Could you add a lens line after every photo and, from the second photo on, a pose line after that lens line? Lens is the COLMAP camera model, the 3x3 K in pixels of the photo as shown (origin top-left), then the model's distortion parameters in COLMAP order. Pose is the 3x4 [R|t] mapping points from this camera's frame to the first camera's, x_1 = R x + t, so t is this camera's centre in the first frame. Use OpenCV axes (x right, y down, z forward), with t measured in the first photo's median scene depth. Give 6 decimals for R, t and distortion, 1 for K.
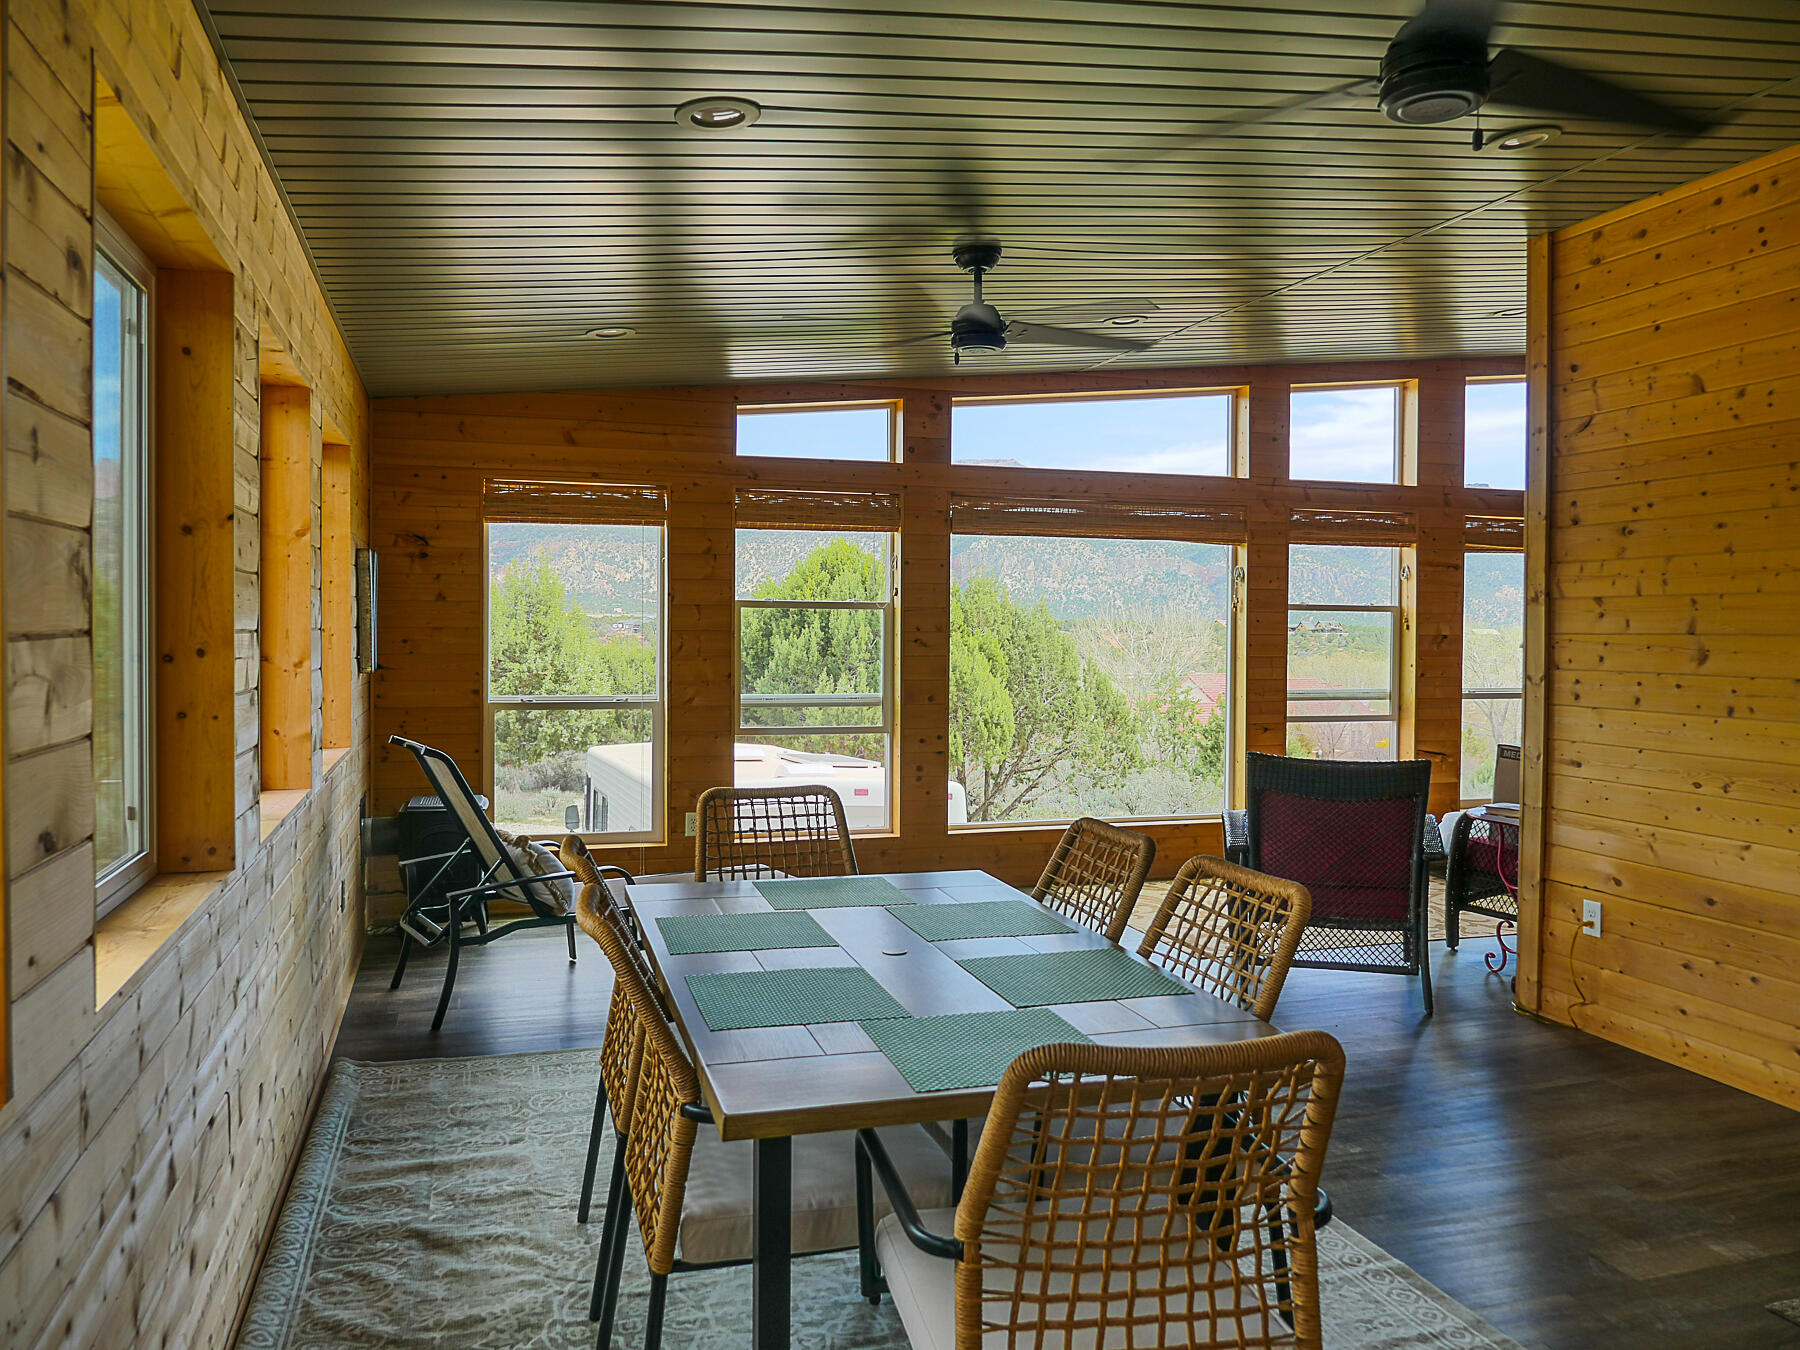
lens RADIAL K [[1359.1, 0, 896.4], [0, 1359.1, 670.5], [0, 0, 1]] dist [-0.001725, 0.000556]
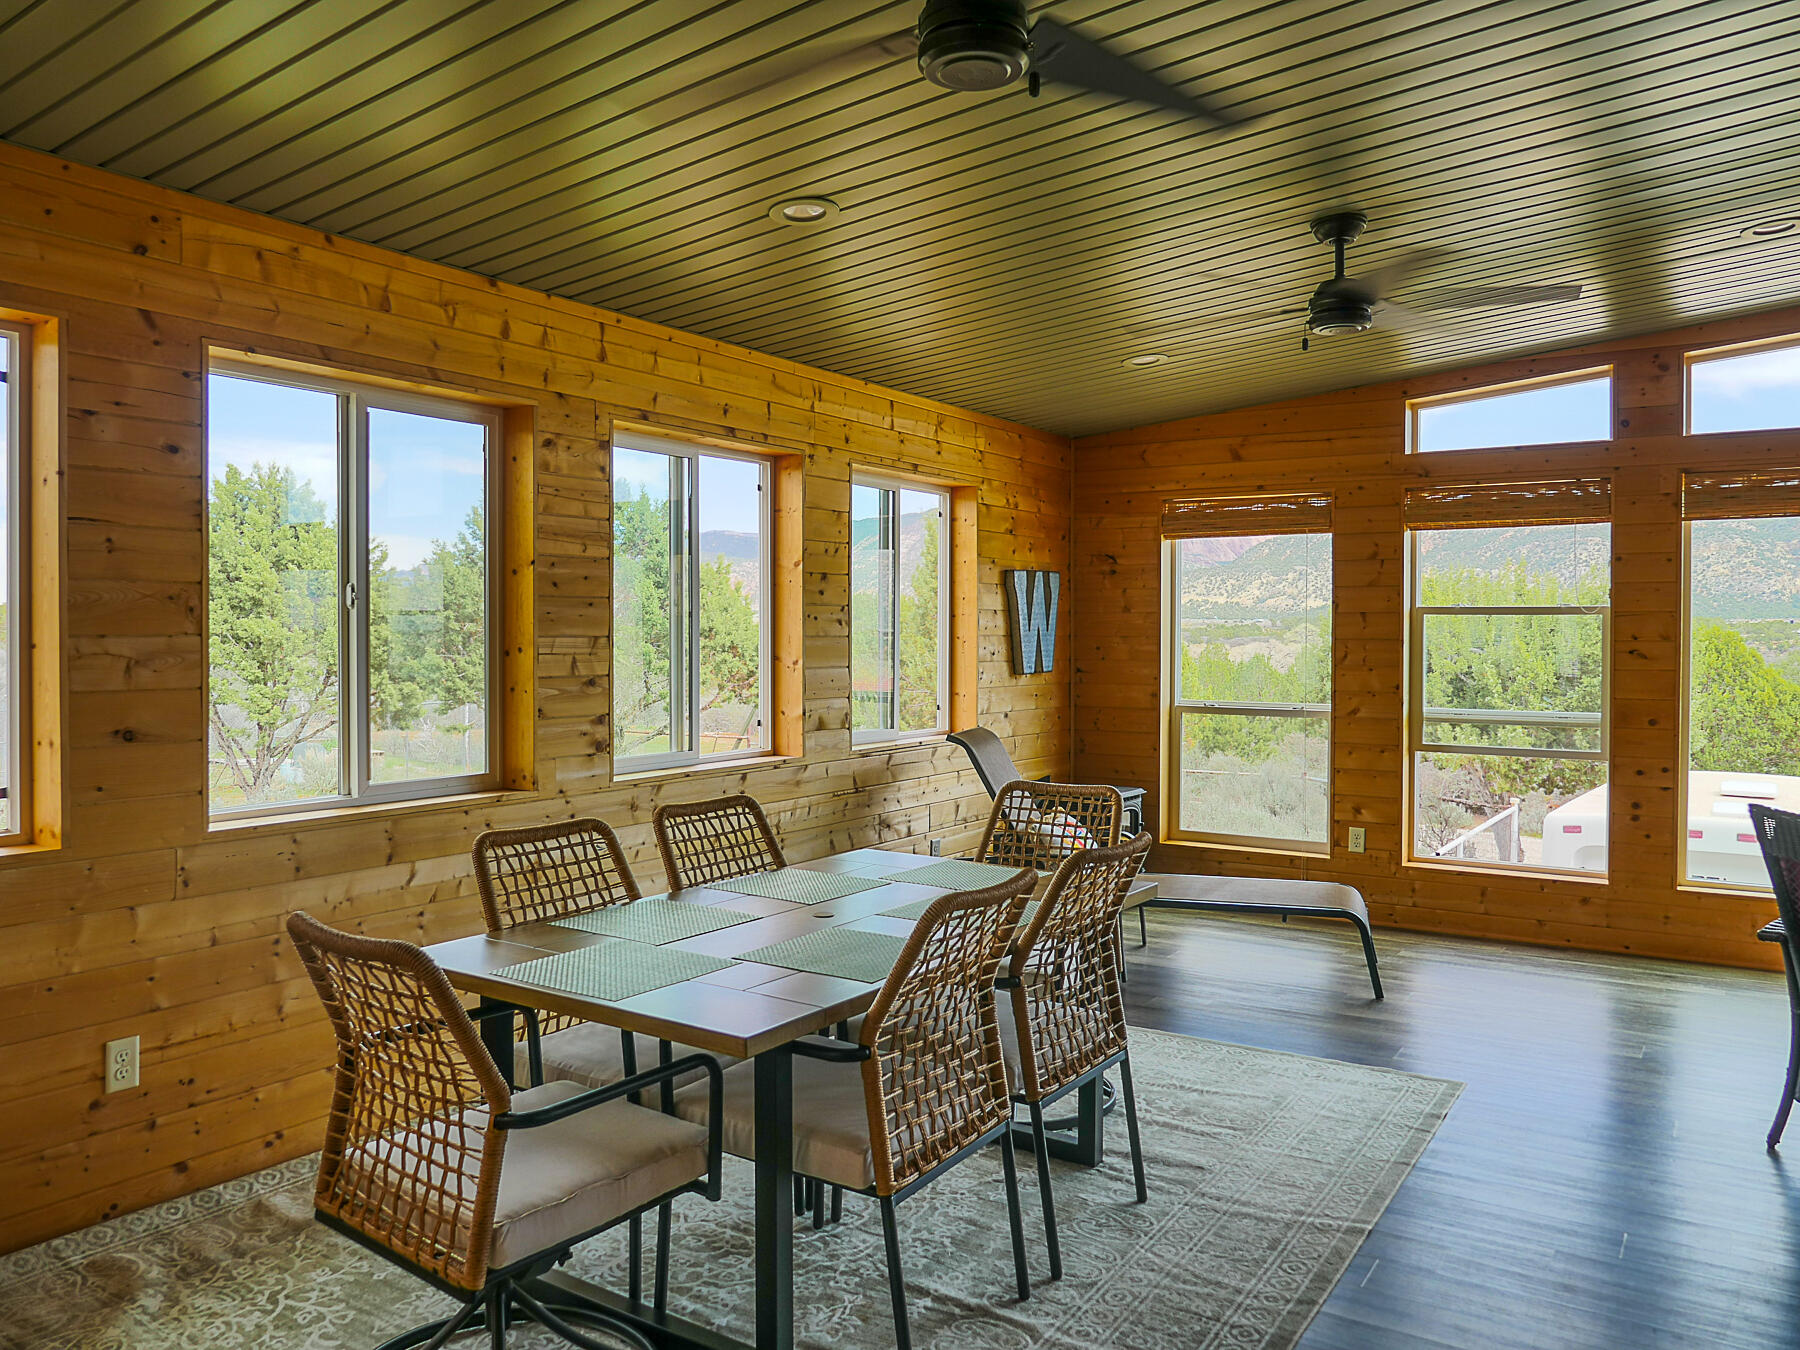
lens RADIAL K [[1359.1, 0, 893.2], [0, 1359.1, 670.6], [0, 0, 1]] dist [-0.001725, 0.000556]
pose [[0.645435, 0.018272, -0.763597, 0.374809], [-0.024683, 0.999691, 0.003058, -0.001824], [0.763417, 0.016874, 0.645686, 0.123773]]
